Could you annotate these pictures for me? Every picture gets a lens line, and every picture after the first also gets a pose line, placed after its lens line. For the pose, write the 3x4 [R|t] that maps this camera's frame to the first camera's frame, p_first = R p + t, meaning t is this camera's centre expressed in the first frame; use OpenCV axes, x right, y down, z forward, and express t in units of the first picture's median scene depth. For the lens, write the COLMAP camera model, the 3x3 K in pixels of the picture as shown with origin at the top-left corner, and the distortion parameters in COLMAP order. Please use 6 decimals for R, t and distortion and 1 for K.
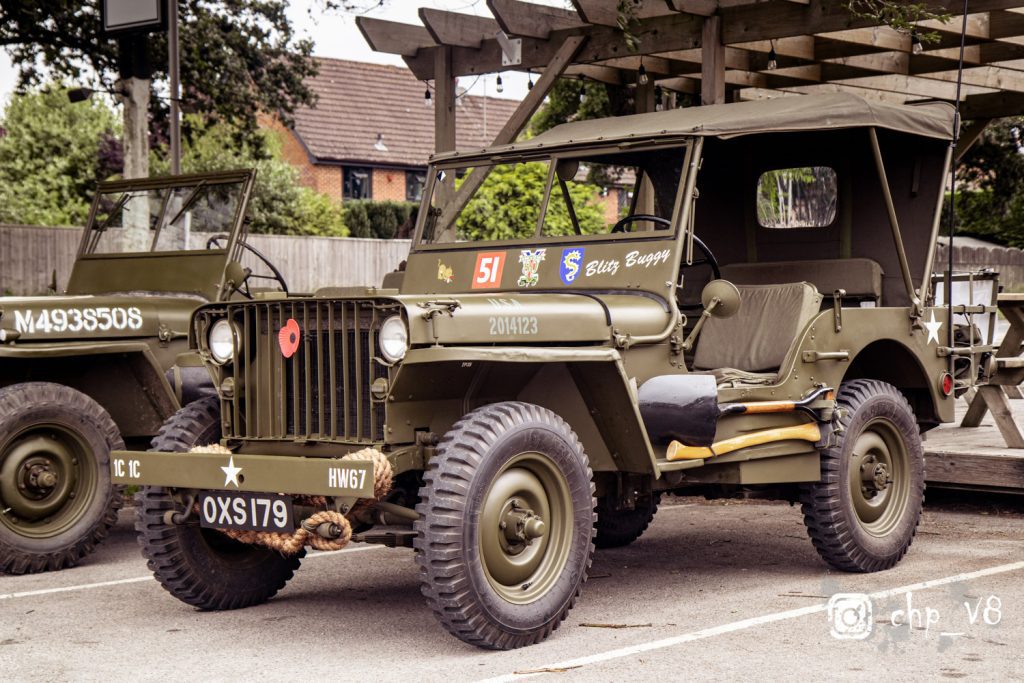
lens RADIAL K [[1931.2, 0, 512.0], [0, 1931.2, 341.5], [0, 0, 1]] dist [0.186114, -0.086119]
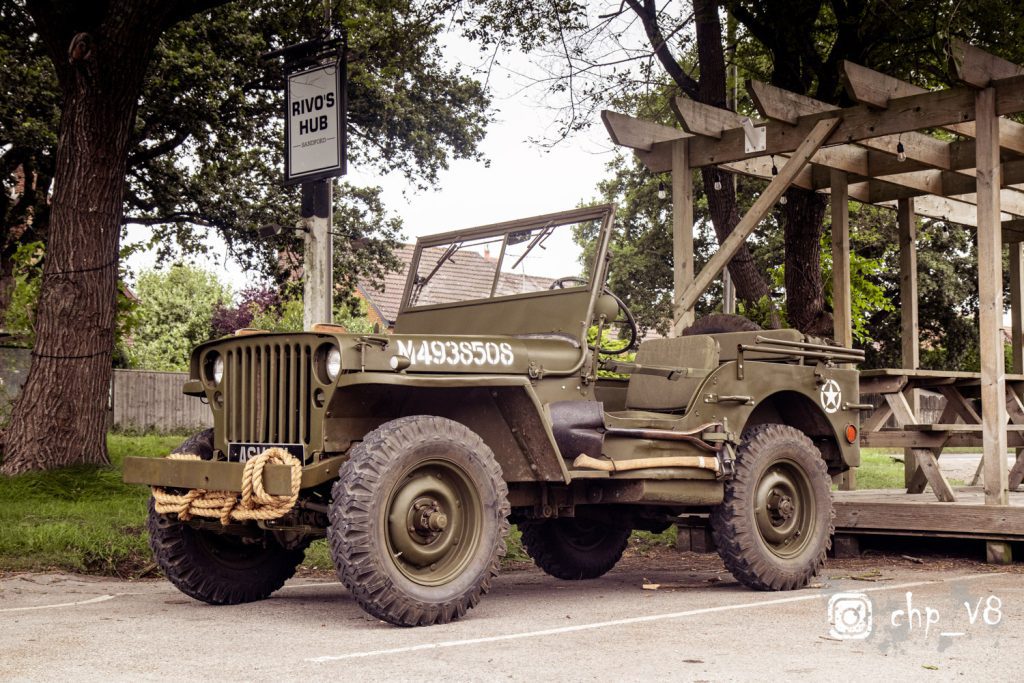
lens RADIAL K [[1522.7, 0, 473.3], [0, 1522.7, 318.2], [0, 0, 1]] dist [0.040605, 0.057018]
pose [[0.999944, -0.005751, -0.008833, -0.215884], [0.004724, 0.993674, -0.112205, 0.056624], [0.009422, 0.112157, 0.993646, 0.282908]]
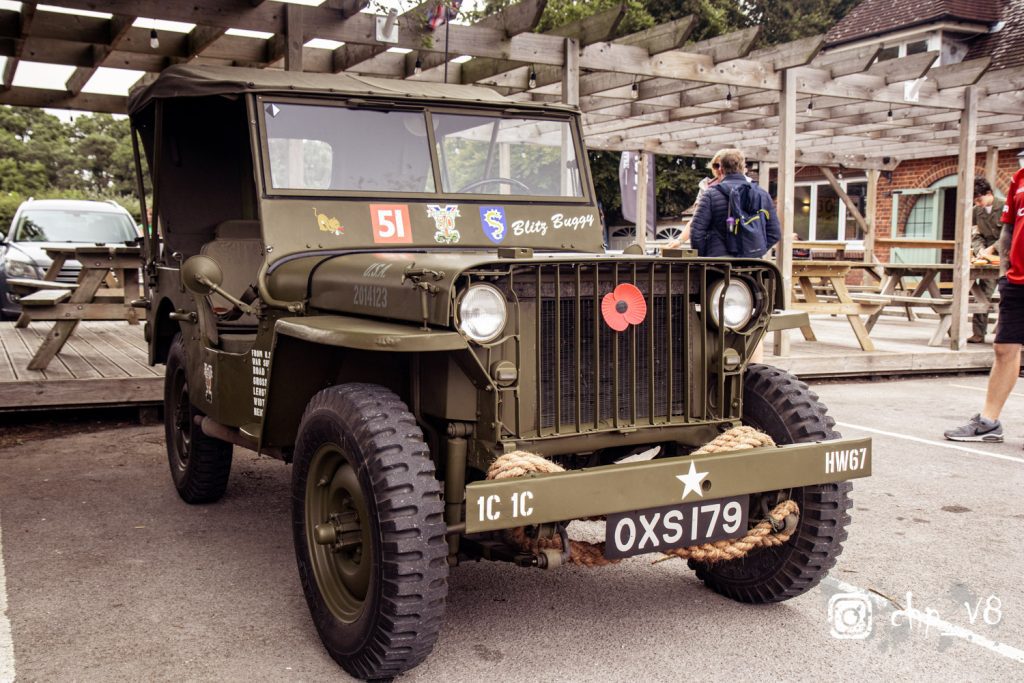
lens RADIAL K [[1072.7, 0, 512.0], [0, 1072.7, 341.5], [0, 0, 1]] dist [0.008039, 0.006425]
pose [[0.342107, -0.065162, 0.937399, -0.448663], [-0.000651, 0.997576, 0.069583, -0.015157], [-0.939661, -0.024415, 0.341235, 0.716060]]
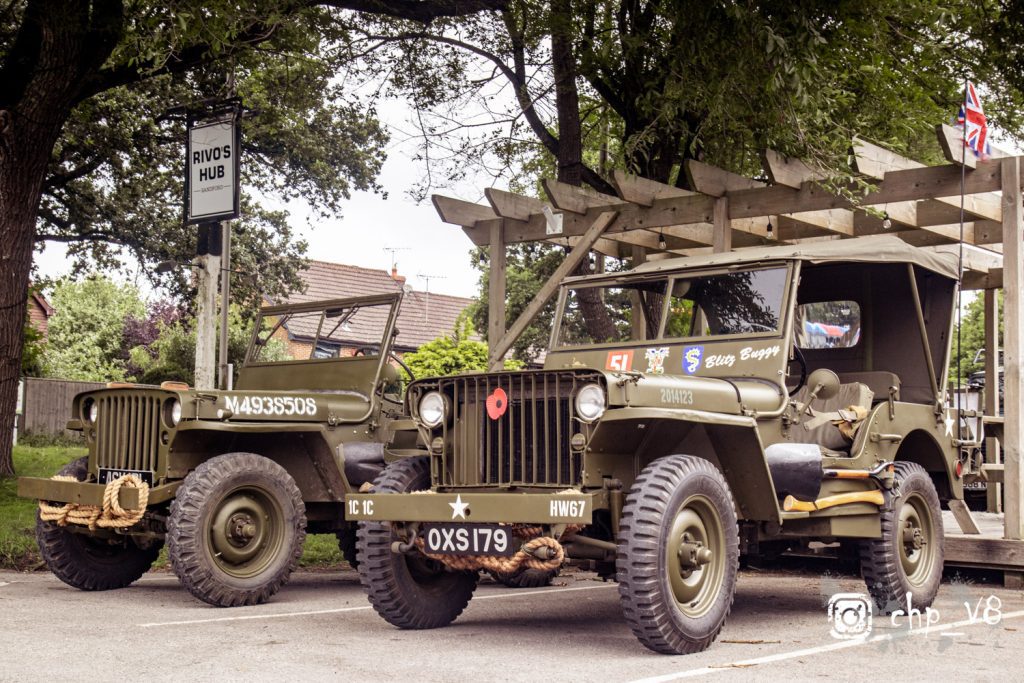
lens RADIAL K [[1522.7, 0, 473.3], [0, 1522.7, 318.2], [0, 0, 1]] dist [0.040605, 0.057018]
pose [[0.998935, 0.022722, 0.040158, -0.137852], [-0.017878, 0.992958, -0.117113, 0.047670], [-0.042537, 0.116271, 0.992306, 0.010387]]
